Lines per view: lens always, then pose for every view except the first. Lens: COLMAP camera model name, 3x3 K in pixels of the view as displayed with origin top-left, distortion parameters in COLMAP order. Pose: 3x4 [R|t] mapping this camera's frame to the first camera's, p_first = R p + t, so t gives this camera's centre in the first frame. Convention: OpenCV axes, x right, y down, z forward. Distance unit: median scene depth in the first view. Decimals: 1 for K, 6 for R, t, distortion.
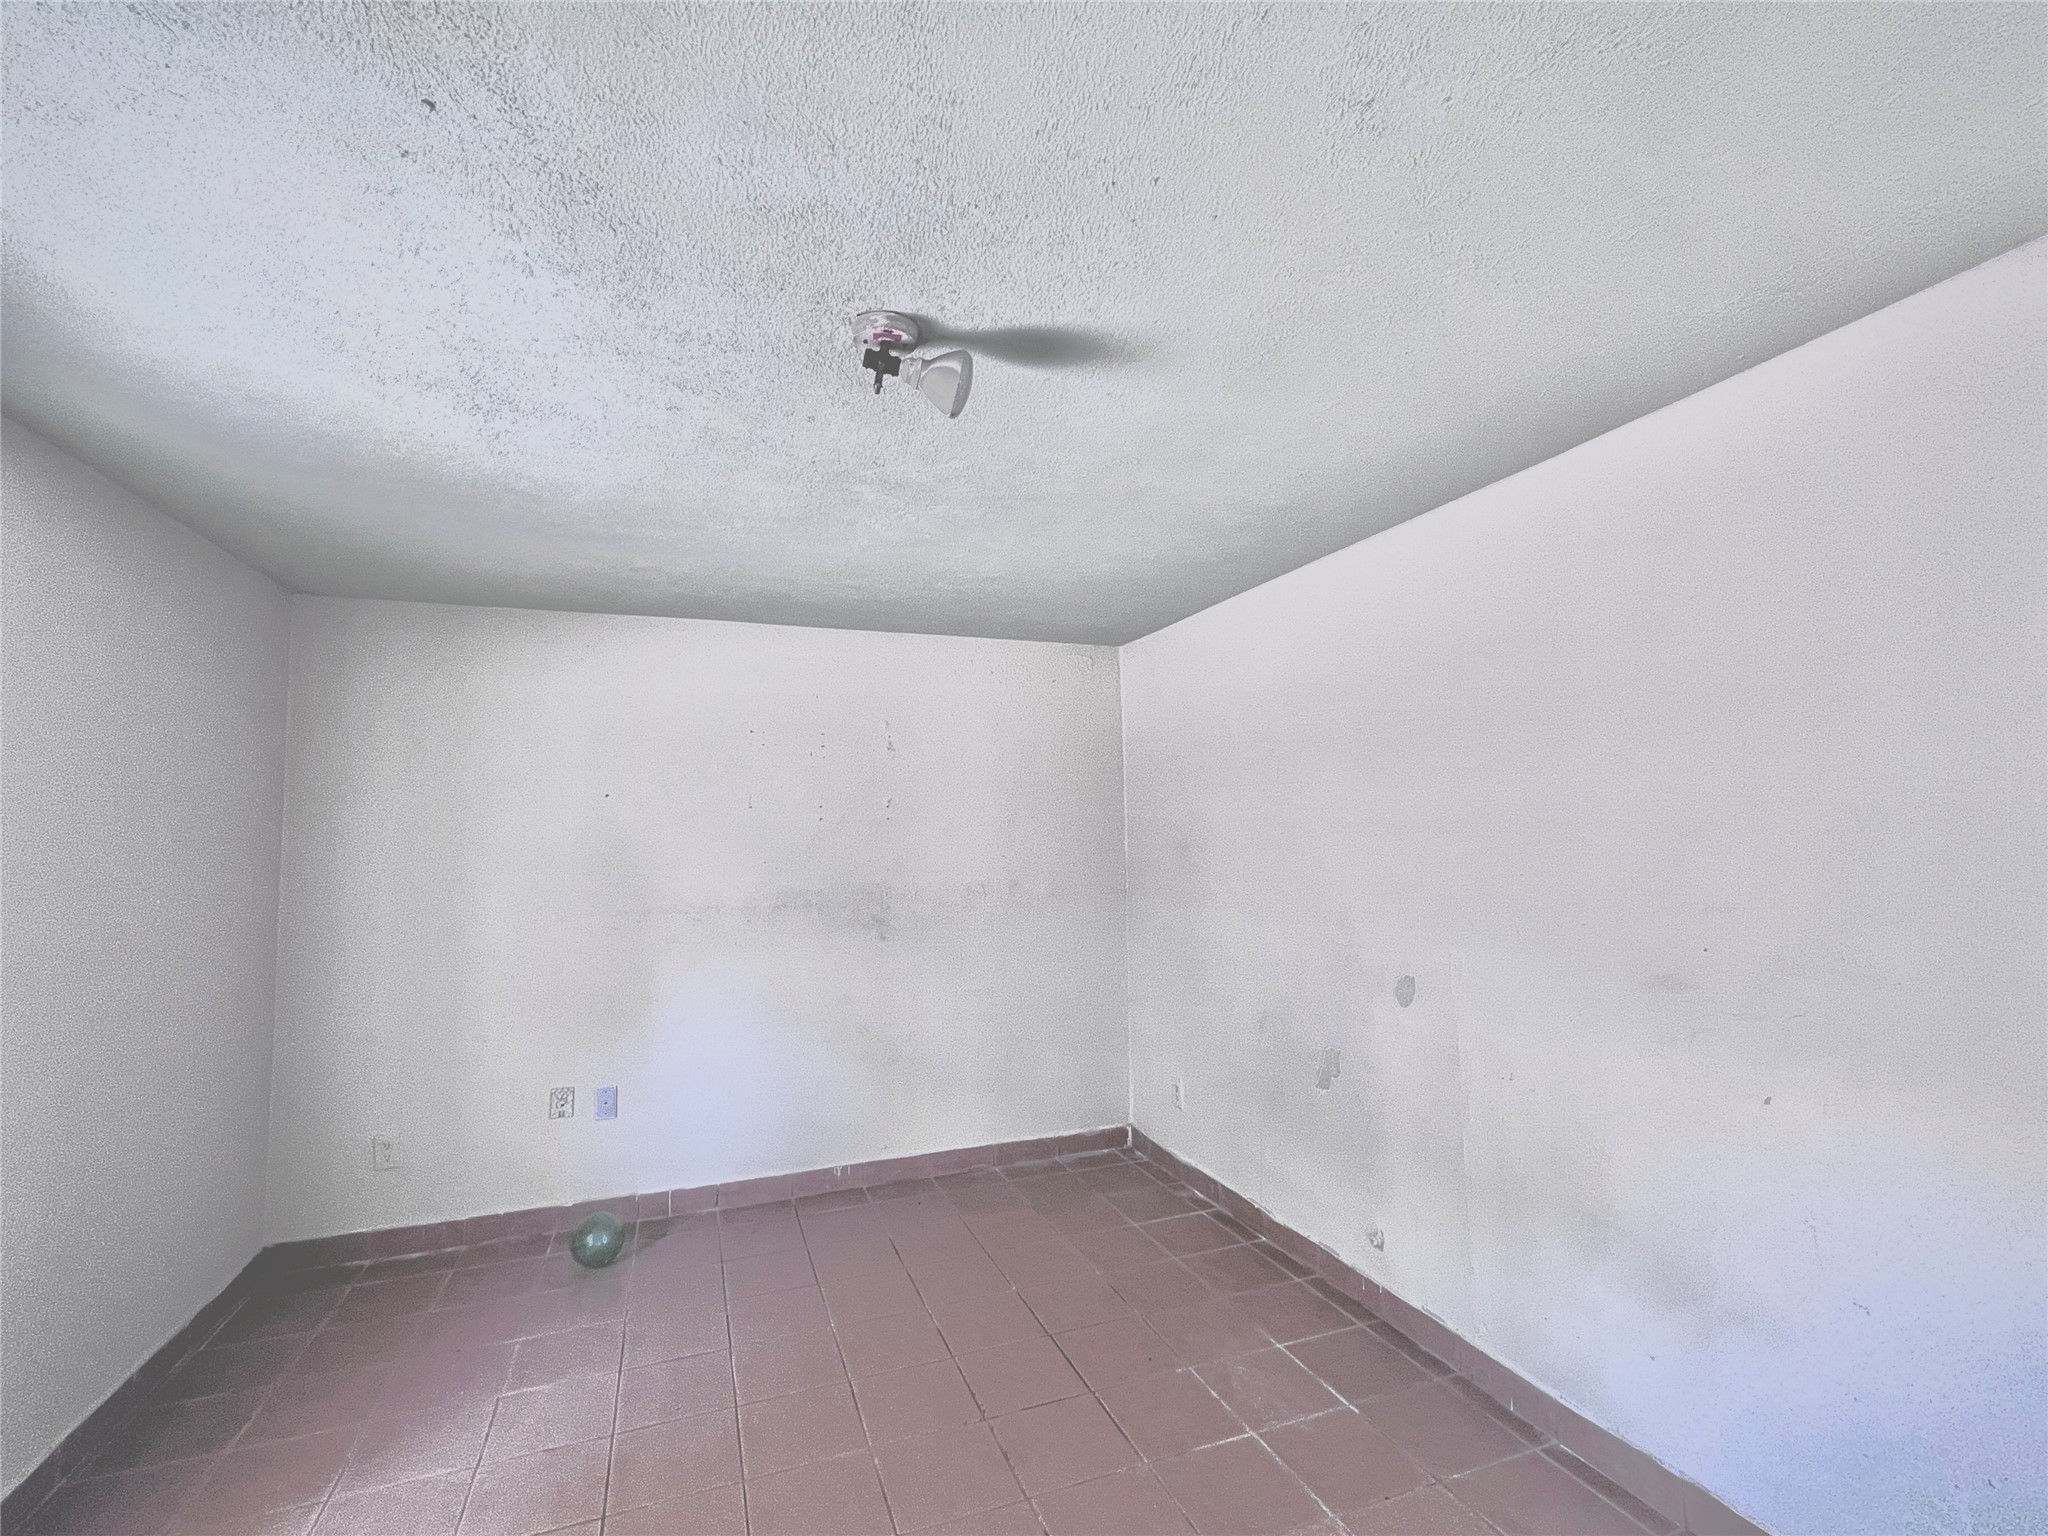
lens RADIAL K [[905.6, 0, 1030.1], [0, 905.6, 768.7], [0, 0, 1]] dist [-0.004555, 0.002595]
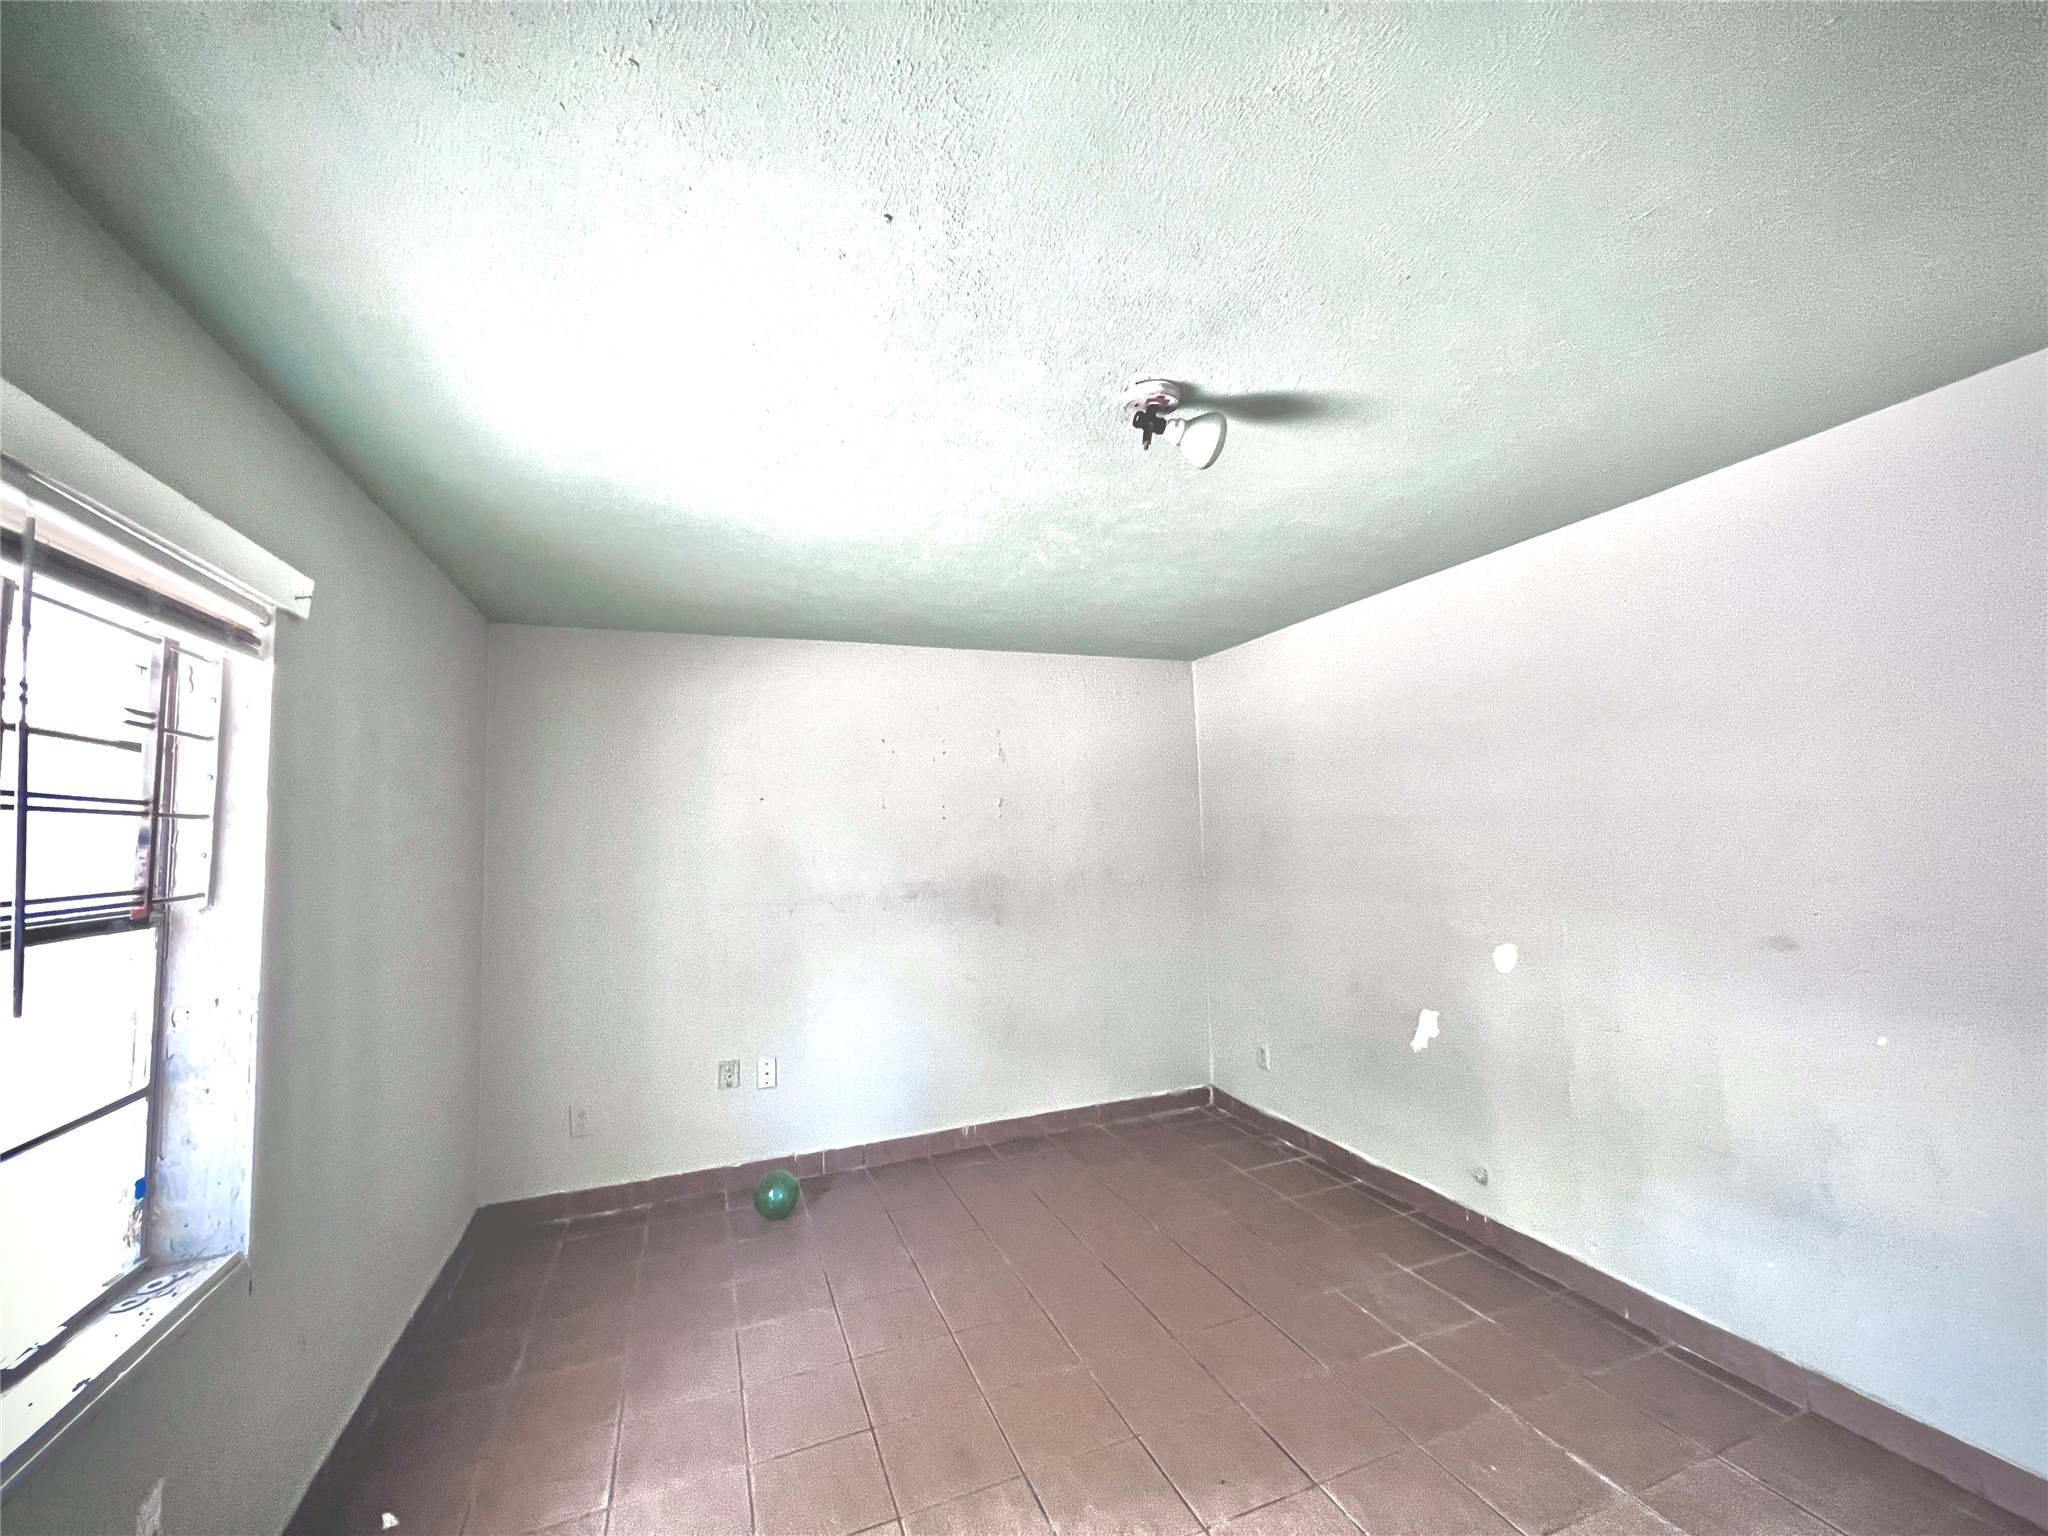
lens RADIAL K [[825.4, 0, 1021.5], [0, 825.4, 769.4], [0, 0, 1]] dist [0.000711, 0.000771]
pose [[0.999709, -0.013121, 0.020228, -0.185594], [0.013202, 0.999905, -0.003847, 0.000948], [-0.020176, 0.004113, 0.999788, -0.033417]]
